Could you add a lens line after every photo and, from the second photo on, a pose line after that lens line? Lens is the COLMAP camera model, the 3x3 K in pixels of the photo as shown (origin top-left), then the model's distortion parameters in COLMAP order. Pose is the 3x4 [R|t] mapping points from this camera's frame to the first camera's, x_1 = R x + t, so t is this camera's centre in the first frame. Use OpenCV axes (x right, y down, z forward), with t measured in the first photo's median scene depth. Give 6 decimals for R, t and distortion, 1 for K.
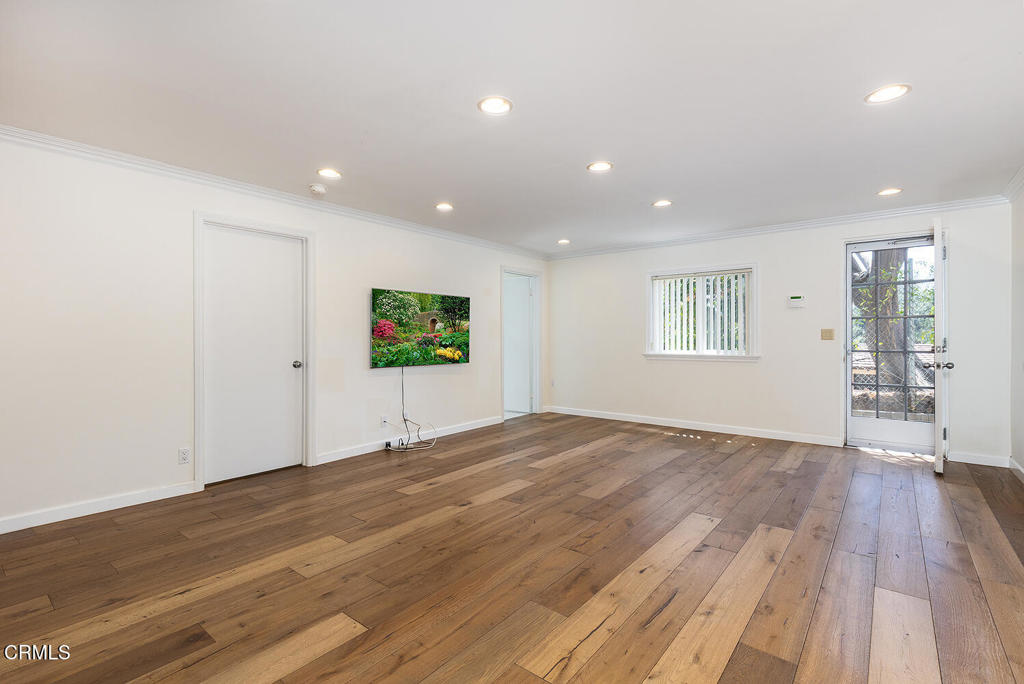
lens RADIAL K [[482.4, 0, 511.7], [0, 482.4, 339.0], [0, 0, 1]] dist [0.003146, -0.000497]
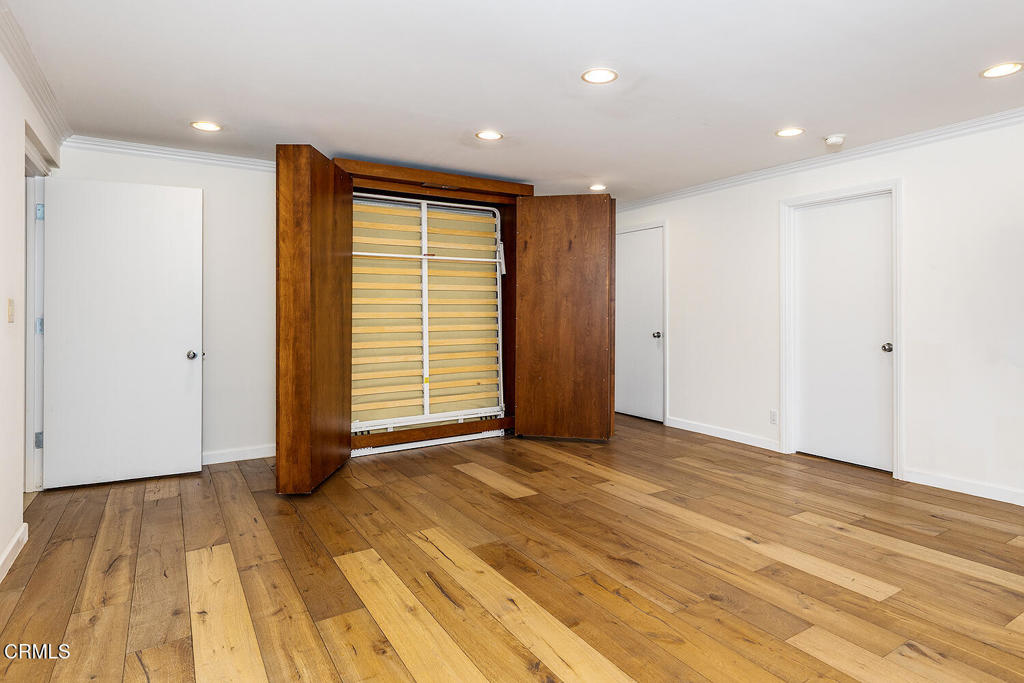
lens RADIAL K [[548.9, 0, 510.7], [0, 548.9, 309.6], [0, 0, 1]] dist [-0.007421, -0.000306]
pose [[-0.335099, -0.002471, -0.942180, 0.913222], [-0.004218, 0.999990, -0.001122, -0.007424], [0.942173, 0.003598, -0.335107, 1.044024]]
